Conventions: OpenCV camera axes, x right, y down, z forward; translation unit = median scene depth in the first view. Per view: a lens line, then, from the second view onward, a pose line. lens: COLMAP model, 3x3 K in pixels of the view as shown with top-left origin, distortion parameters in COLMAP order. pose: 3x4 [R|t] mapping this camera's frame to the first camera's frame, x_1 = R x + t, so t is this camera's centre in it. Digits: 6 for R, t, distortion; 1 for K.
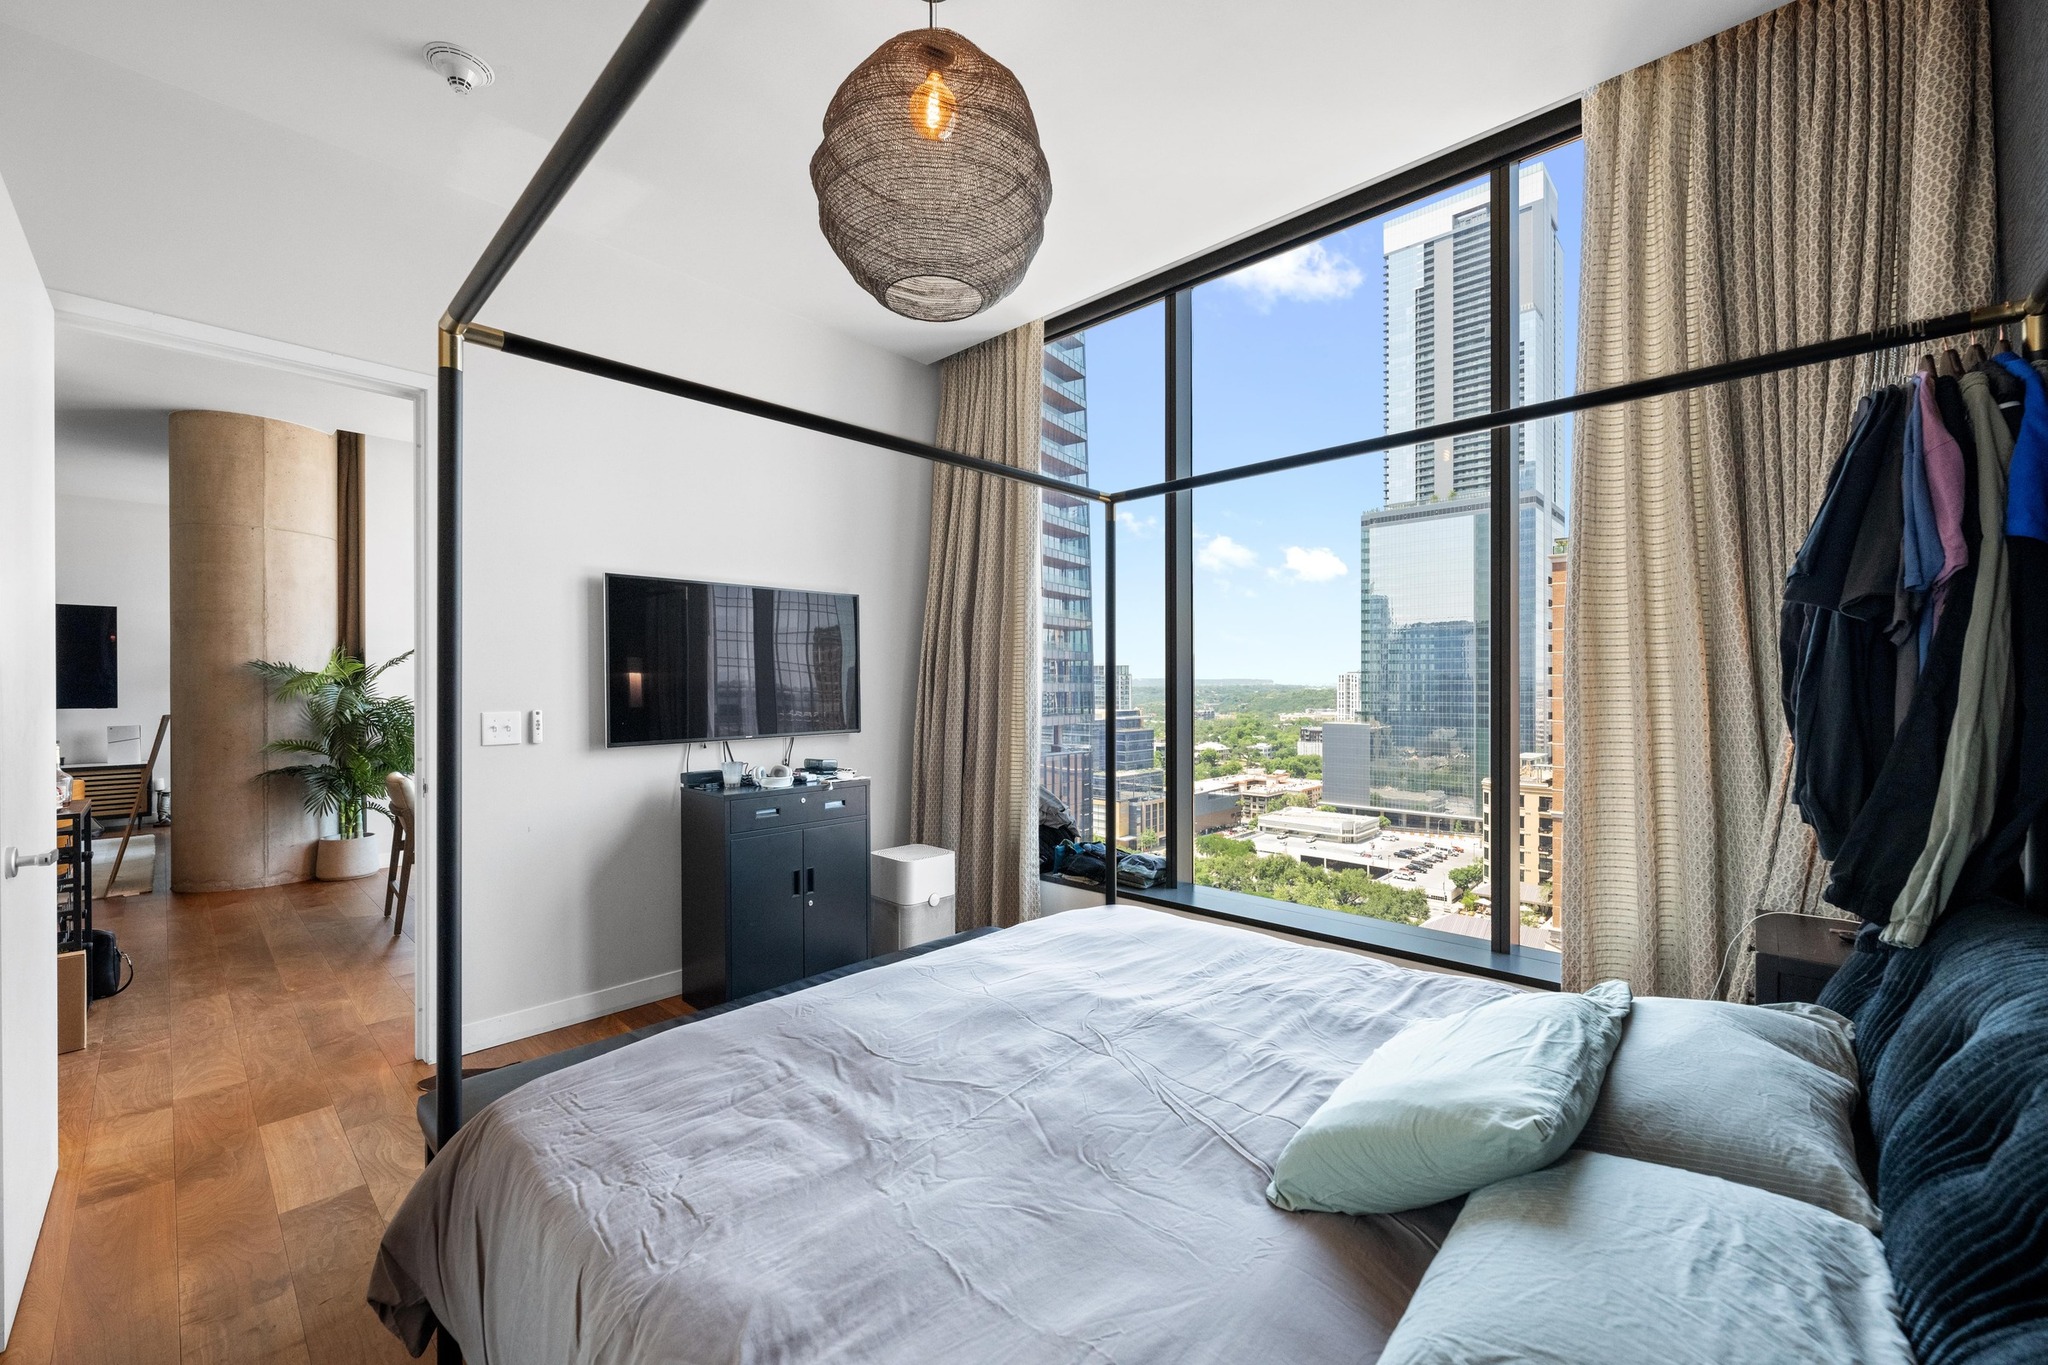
lens RADIAL K [[817.5, 0, 1060.7], [0, 817.5, 689.4], [0, 0, 1]] dist [-0.000384, -0.000056]
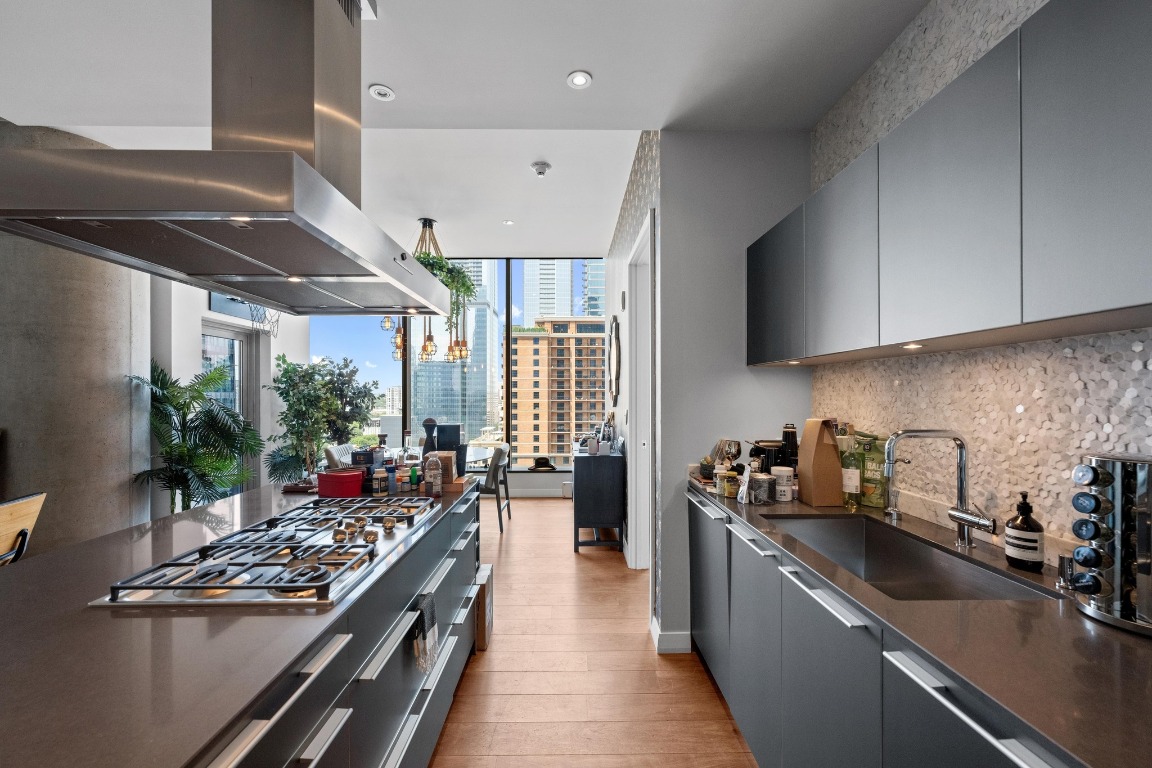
lens RADIAL K [[459.8, 0, 574.1], [0, 459.8, 394.1], [0, 0, 1]] dist [-0.000384, -0.000056]
pose [[0.726151, 0.000972, 0.687535, -0.126498], [0.002180, 0.999991, -0.003715, -0.000711], [-0.687532, 0.004196, 0.726142, 0.017371]]
